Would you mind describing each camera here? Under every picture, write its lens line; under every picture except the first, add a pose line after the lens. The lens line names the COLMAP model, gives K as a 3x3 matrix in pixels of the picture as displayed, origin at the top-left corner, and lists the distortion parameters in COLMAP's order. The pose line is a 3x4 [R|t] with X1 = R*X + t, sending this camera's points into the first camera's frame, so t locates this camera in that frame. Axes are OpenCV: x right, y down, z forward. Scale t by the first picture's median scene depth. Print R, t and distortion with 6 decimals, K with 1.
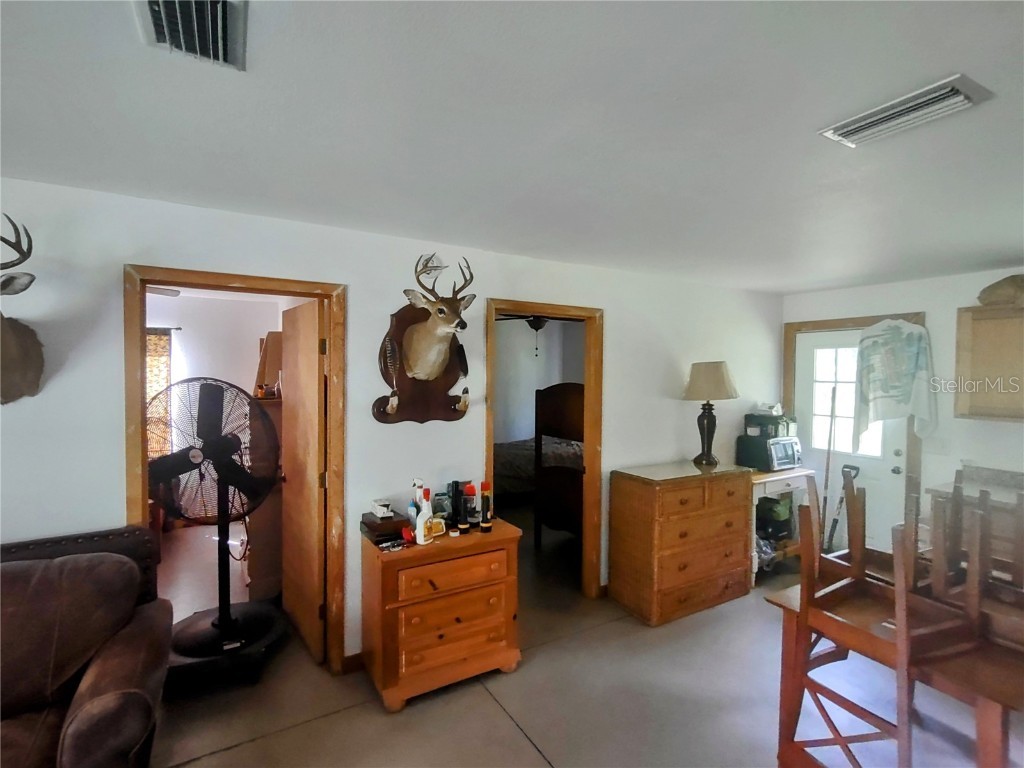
lens RADIAL K [[497.4, 0, 512.4], [0, 497.4, 381.6], [0, 0, 1]] dist [-0.012910, 0.000476]
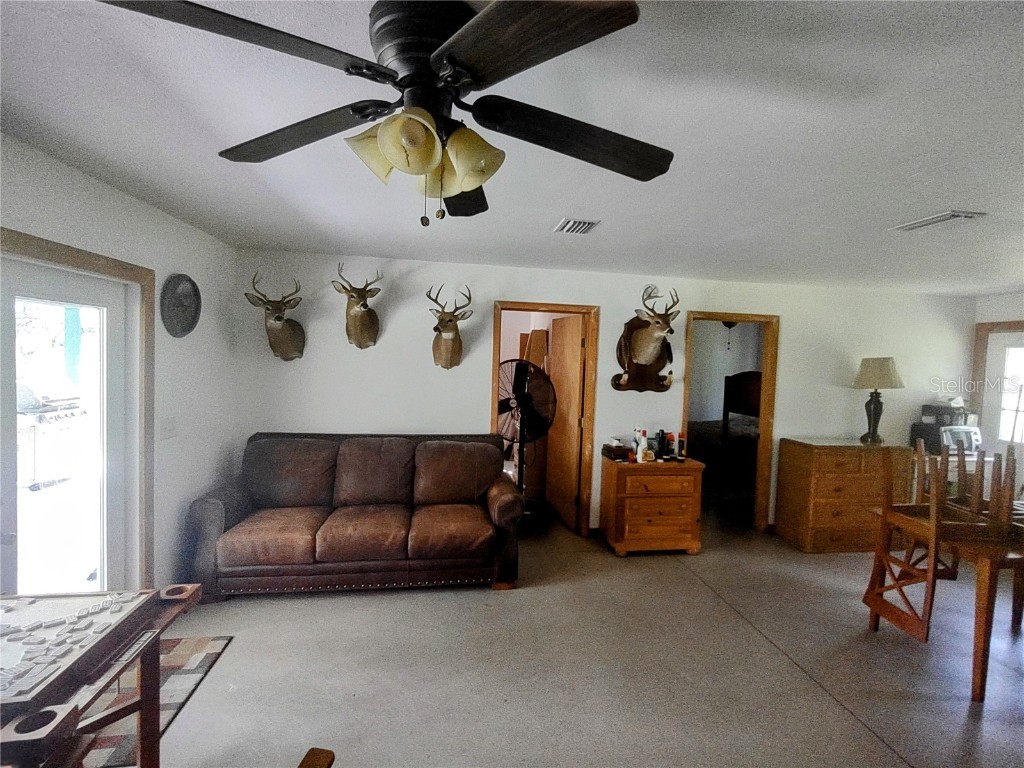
lens RADIAL K [[497.4, 0, 517.9], [0, 497.4, 378.8], [0, 0, 1]] dist [-0.012910, 0.000476]
pose [[0.930409, 0.040104, -0.364322, 0.027856], [-0.033273, 0.999133, 0.025009, 0.015531], [0.365009, -0.011146, 0.930937, -0.621519]]
